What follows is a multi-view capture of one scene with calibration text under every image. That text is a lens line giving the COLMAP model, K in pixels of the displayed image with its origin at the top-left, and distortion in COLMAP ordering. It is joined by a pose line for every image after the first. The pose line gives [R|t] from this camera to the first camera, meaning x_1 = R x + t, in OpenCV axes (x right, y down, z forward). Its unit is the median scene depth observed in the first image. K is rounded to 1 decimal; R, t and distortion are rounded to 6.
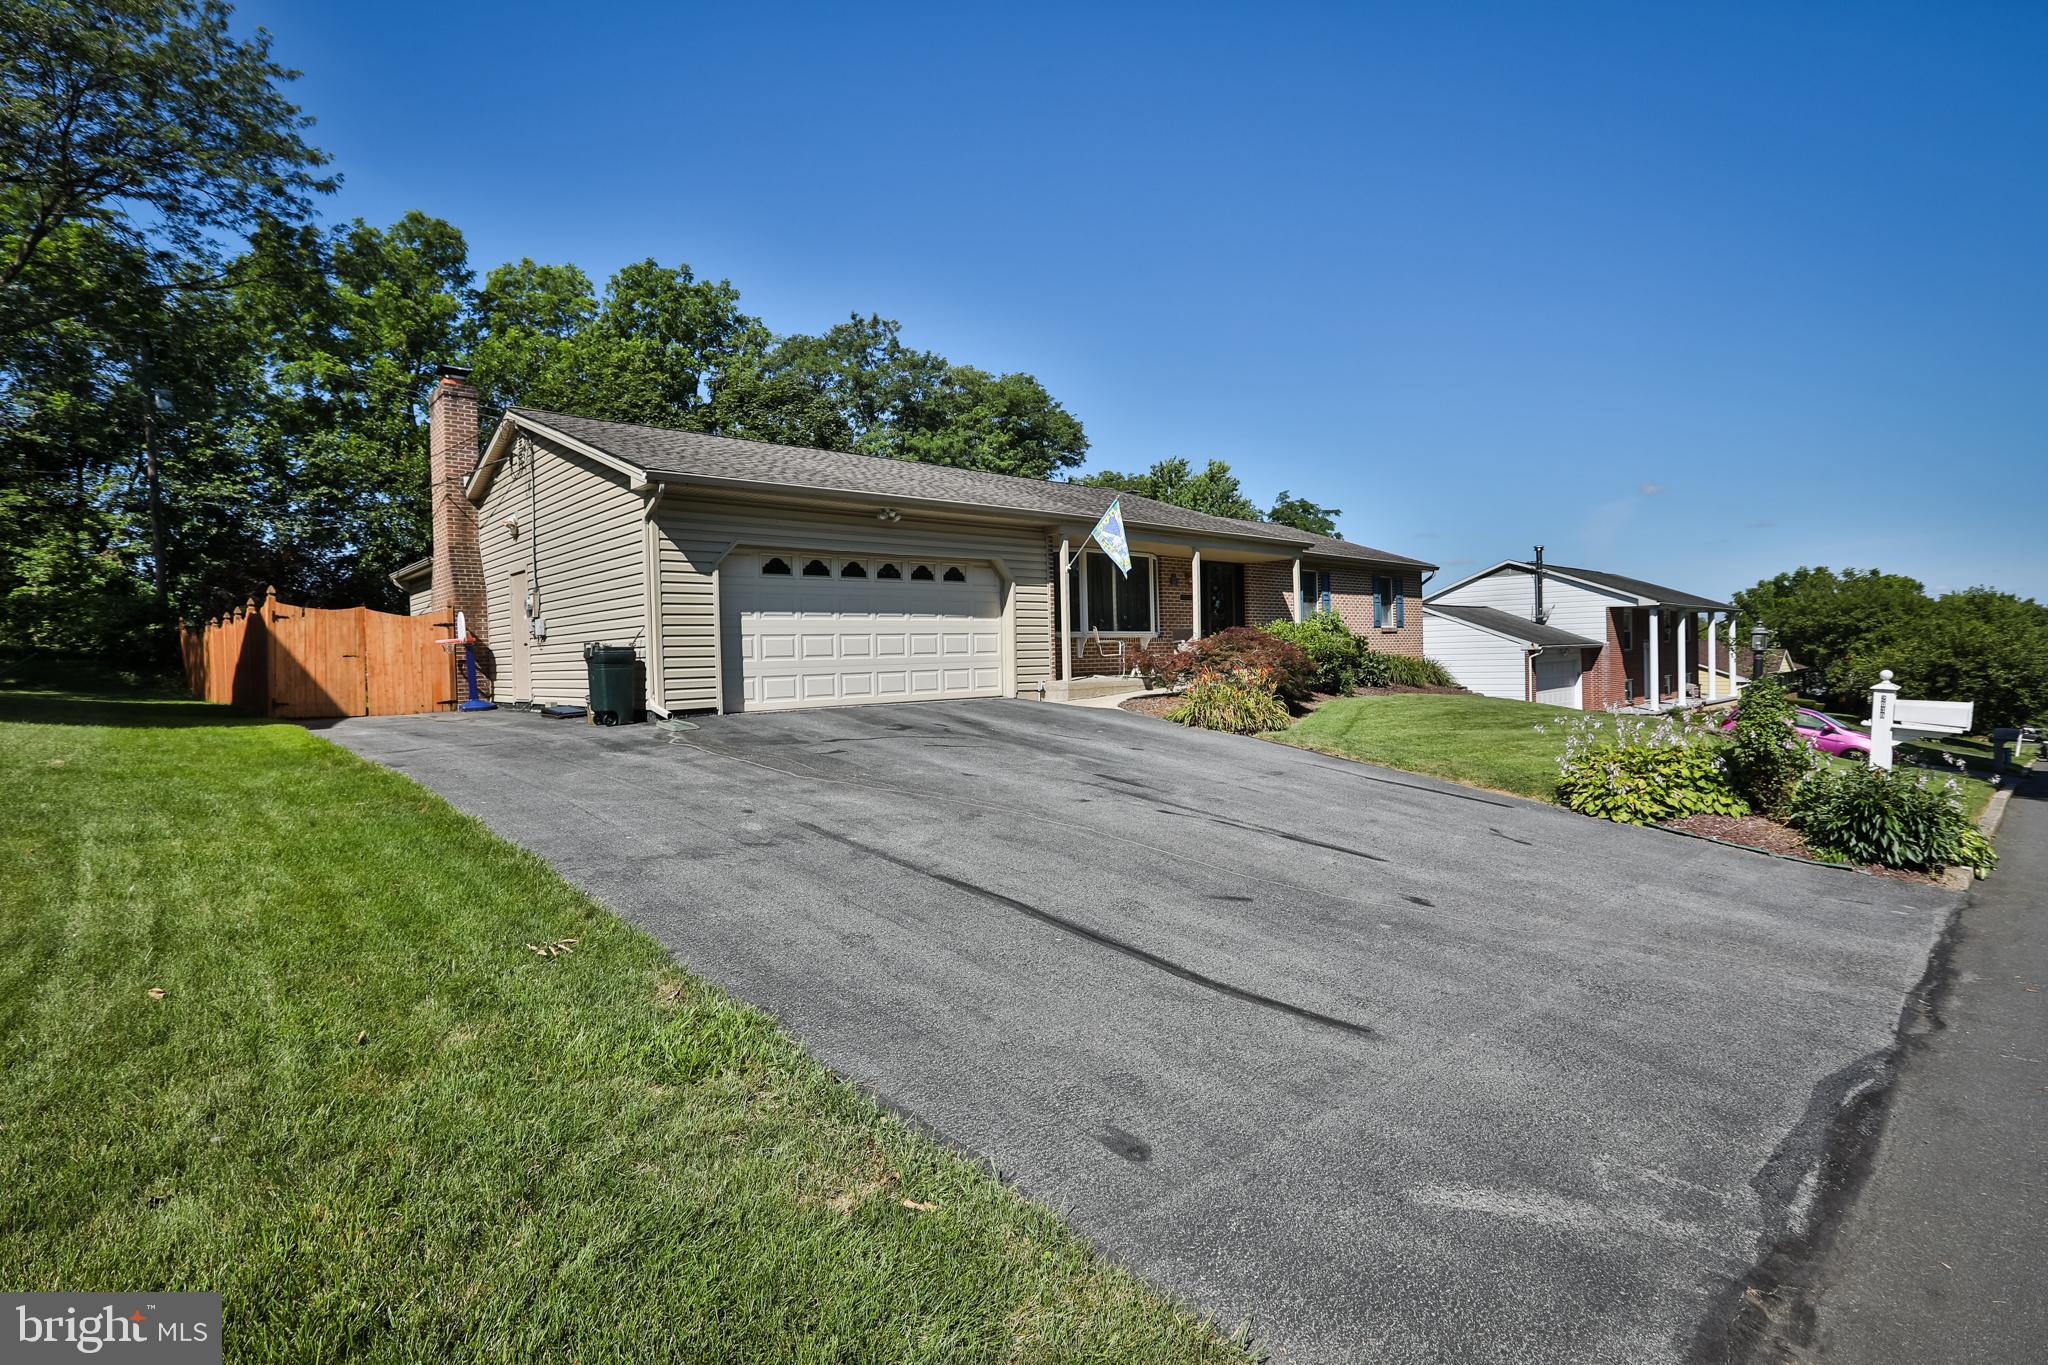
lens RADIAL K [[996.2, 0, 1024.0], [0, 996.2, 682.5], [0, 0, 1]] dist [-0.057848, 0.024999]
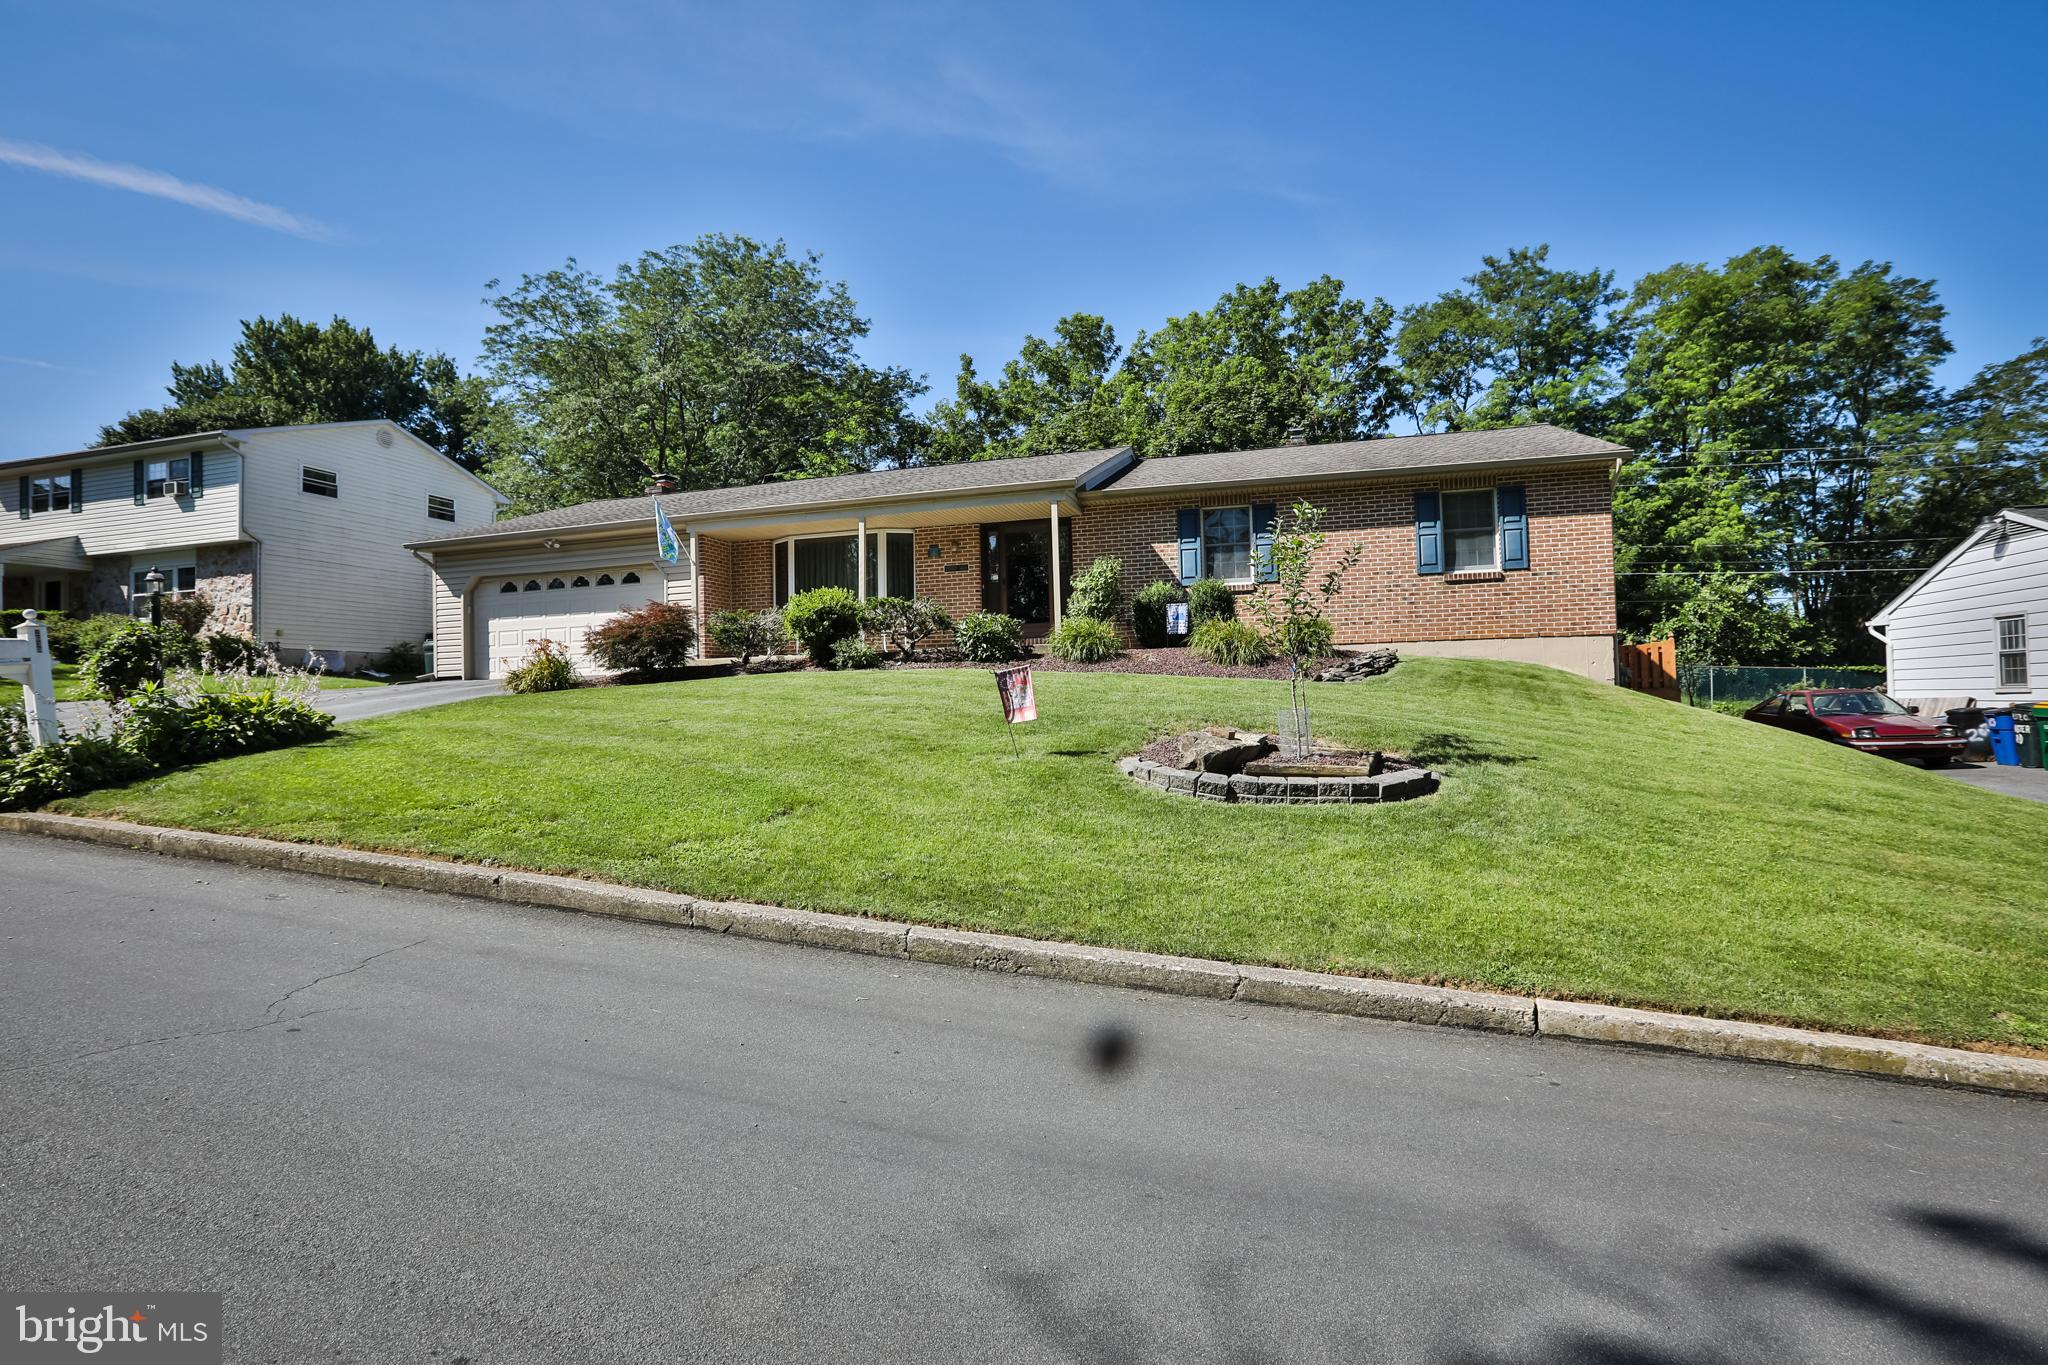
lens RADIAL K [[996.2, 0, 1024.0], [0, 996.2, 682.5], [0, 0, 1]] dist [-0.057848, 0.024999]
pose [[0.506925, -0.001486, -0.861989, 1.377525], [-0.008836, 0.999937, -0.006920, 0.034000], [0.861945, 0.011125, 0.506880, 0.839526]]
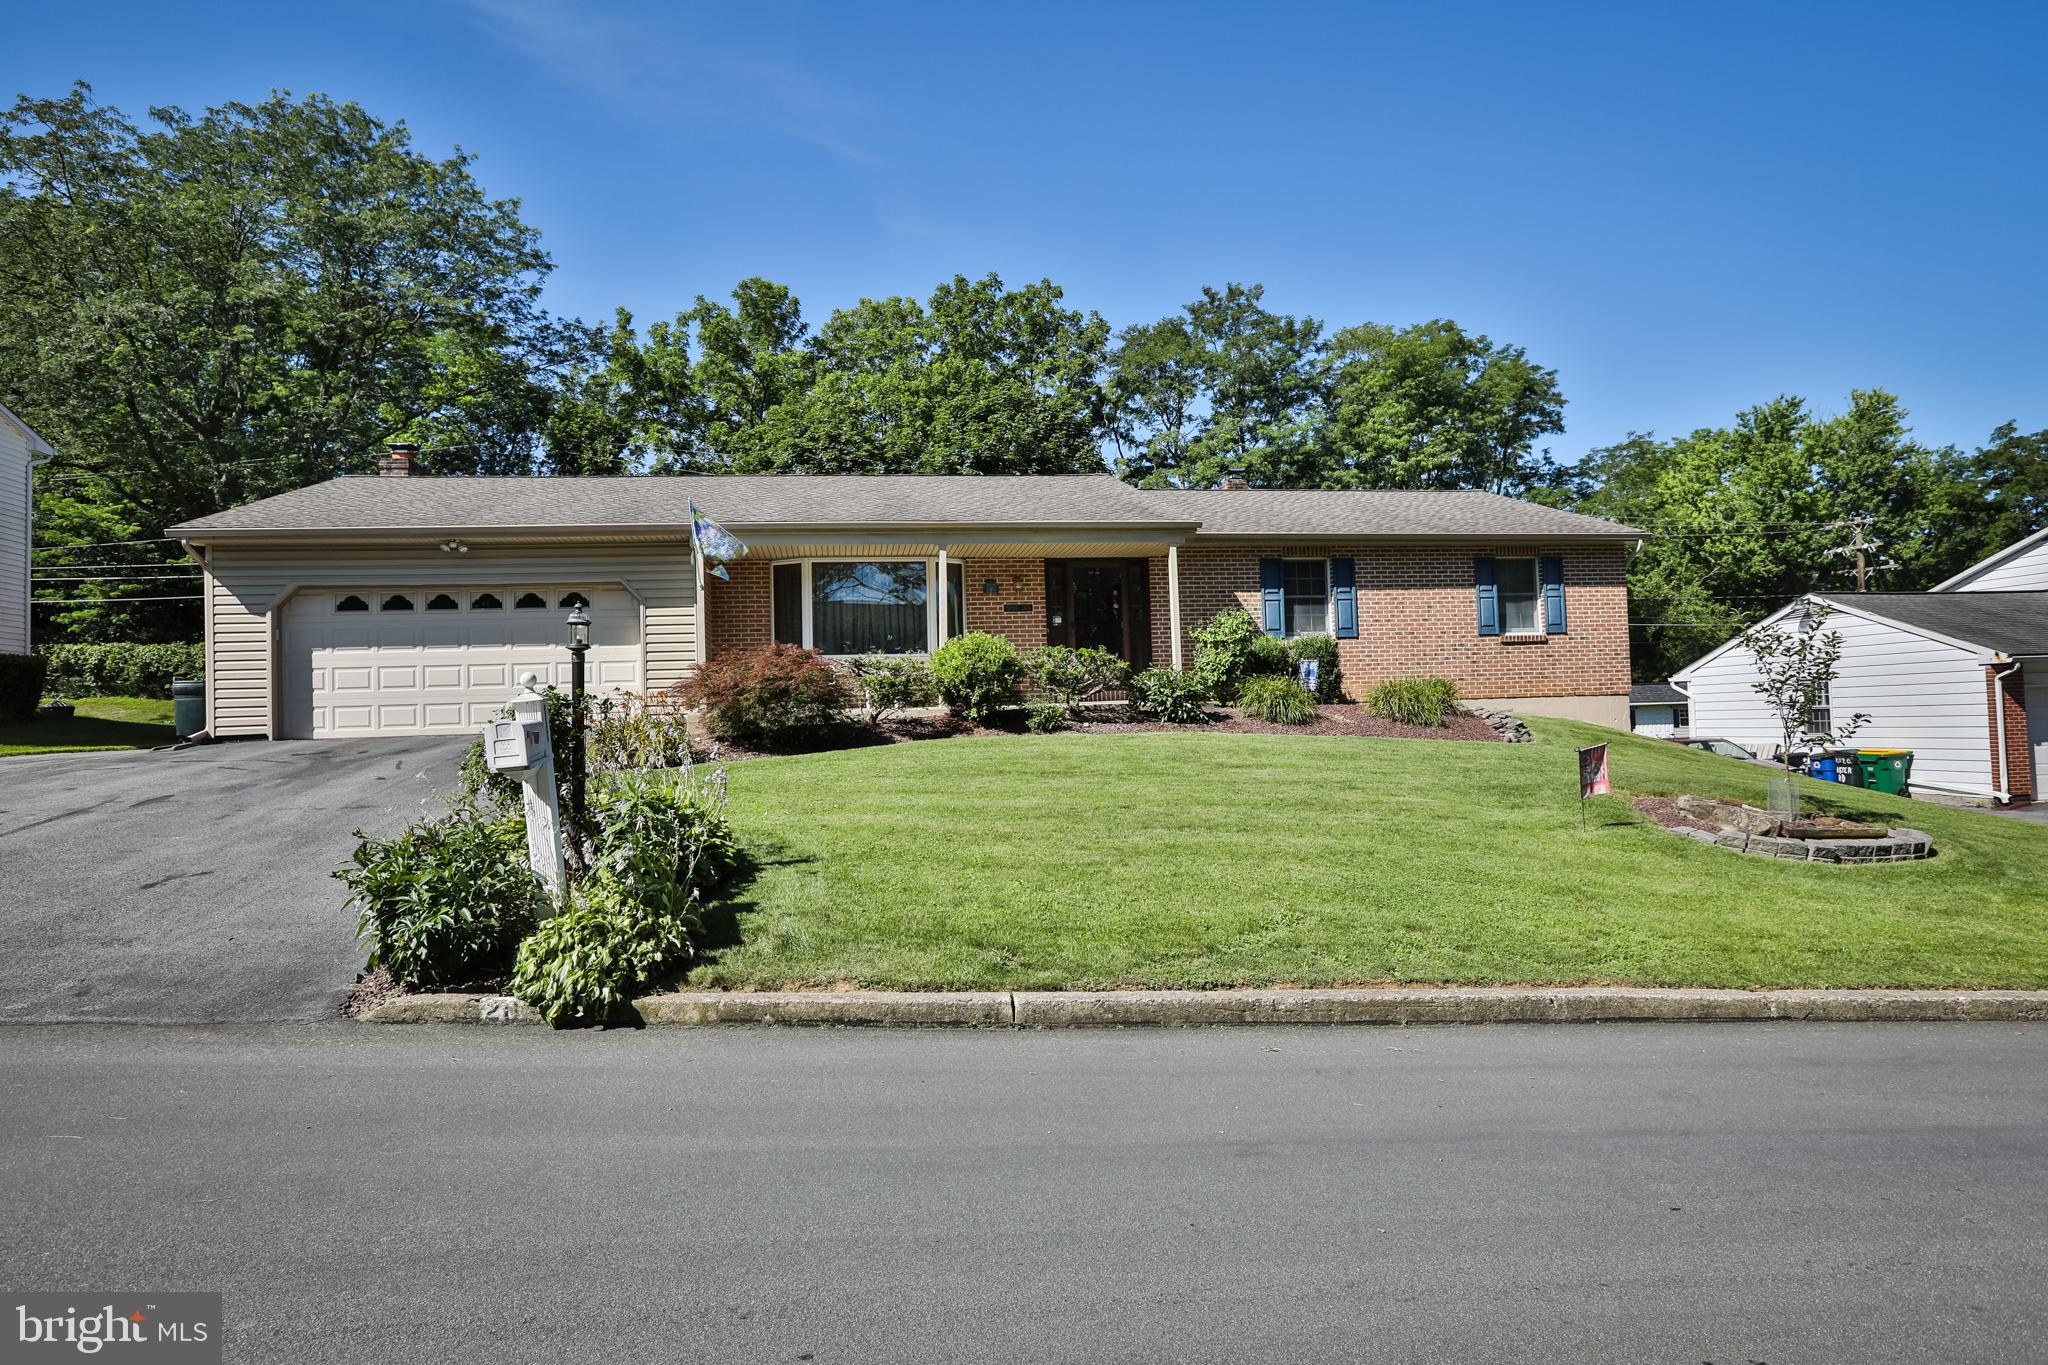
lens RADIAL K [[1176.7, 0, 1024.0], [0, 1176.7, 682.5], [0, 0, 1]] dist [-0.027955, 0.002607]
pose [[0.831147, -0.016449, -0.555809, 0.962067], [-0.004625, 0.999323, -0.036491, 0.009674], [0.556033, 0.032900, 0.830509, 0.330683]]
